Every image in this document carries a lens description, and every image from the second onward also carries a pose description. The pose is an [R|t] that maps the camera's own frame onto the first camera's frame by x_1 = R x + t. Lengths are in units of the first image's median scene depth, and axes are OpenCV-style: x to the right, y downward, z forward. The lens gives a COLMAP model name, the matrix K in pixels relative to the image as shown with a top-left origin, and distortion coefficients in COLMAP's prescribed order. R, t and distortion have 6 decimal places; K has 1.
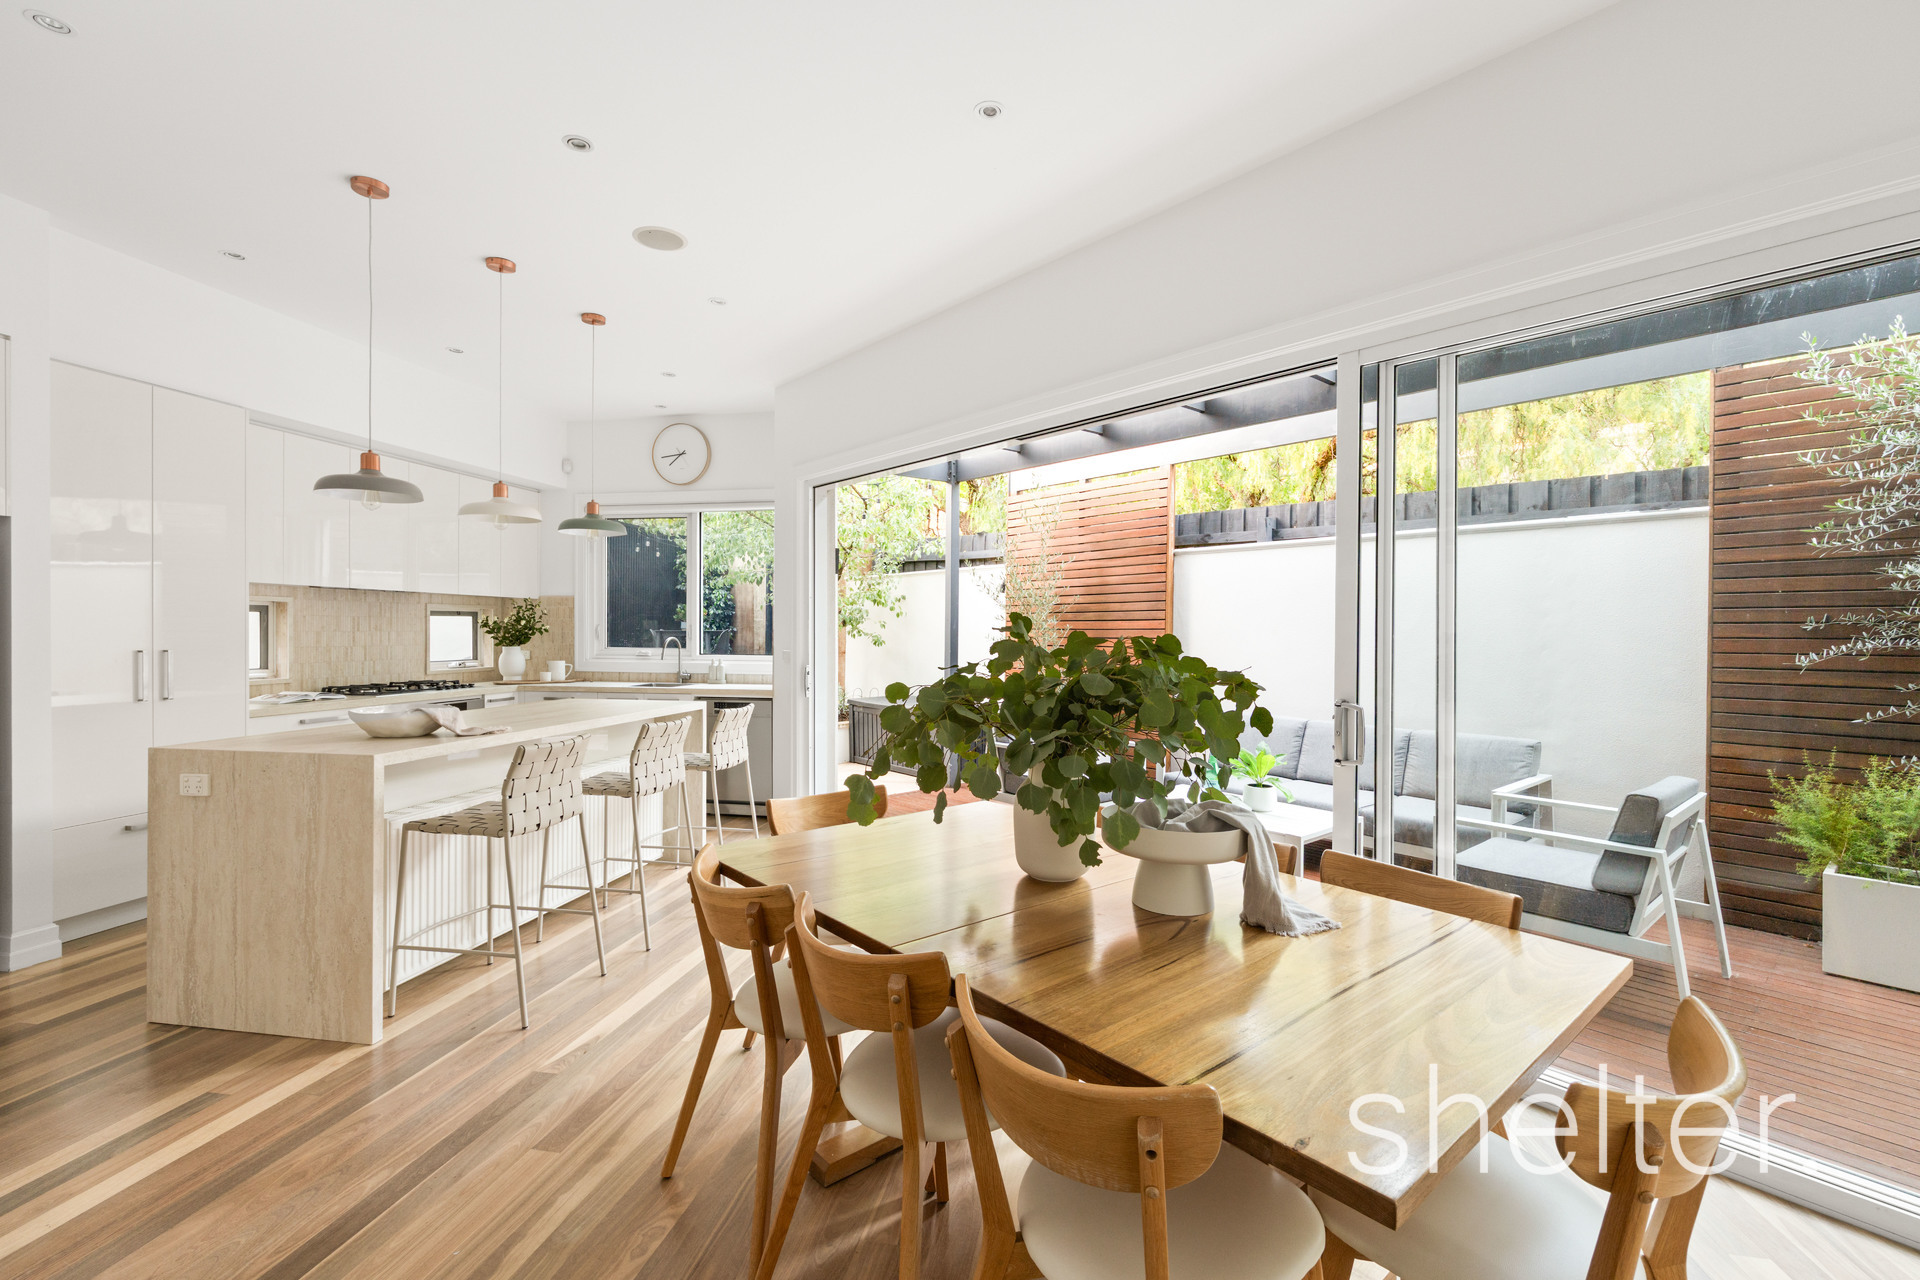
lens RADIAL K [[840.4, 0, 961.4], [0, 840.4, 637.7], [0, 0, 1]] dist [0.003527, -0.000024]
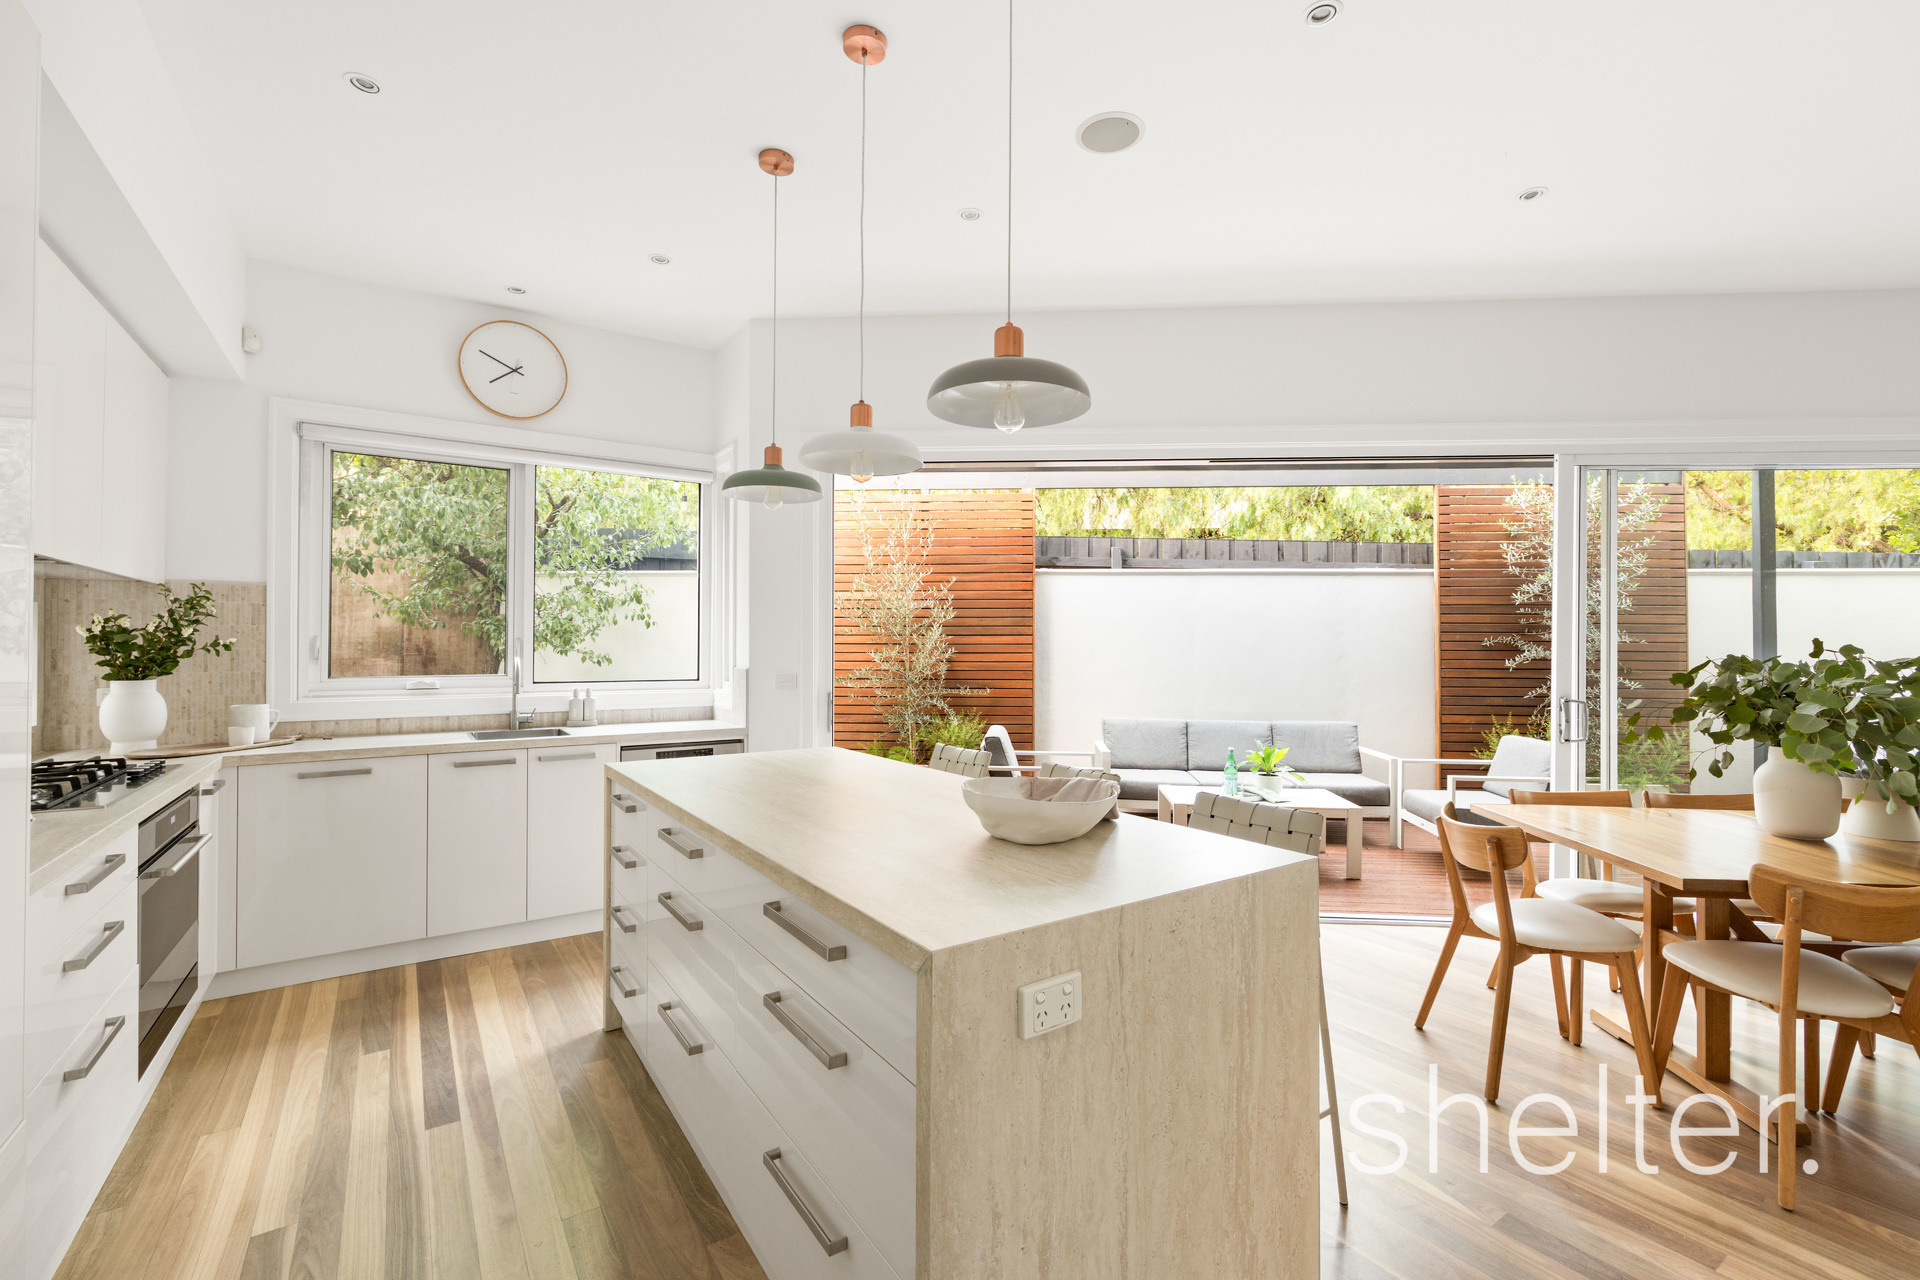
lens RADIAL K [[840.4, 0, 960.7], [0, 840.4, 640.9], [0, 0, 1]] dist [0.003527, -0.000024]
pose [[0.701320, 0.002012, 0.712844, -0.905236], [0.005795, 0.999947, -0.008523, -0.009734], [-0.712823, 0.010108, 0.701271, 0.518893]]
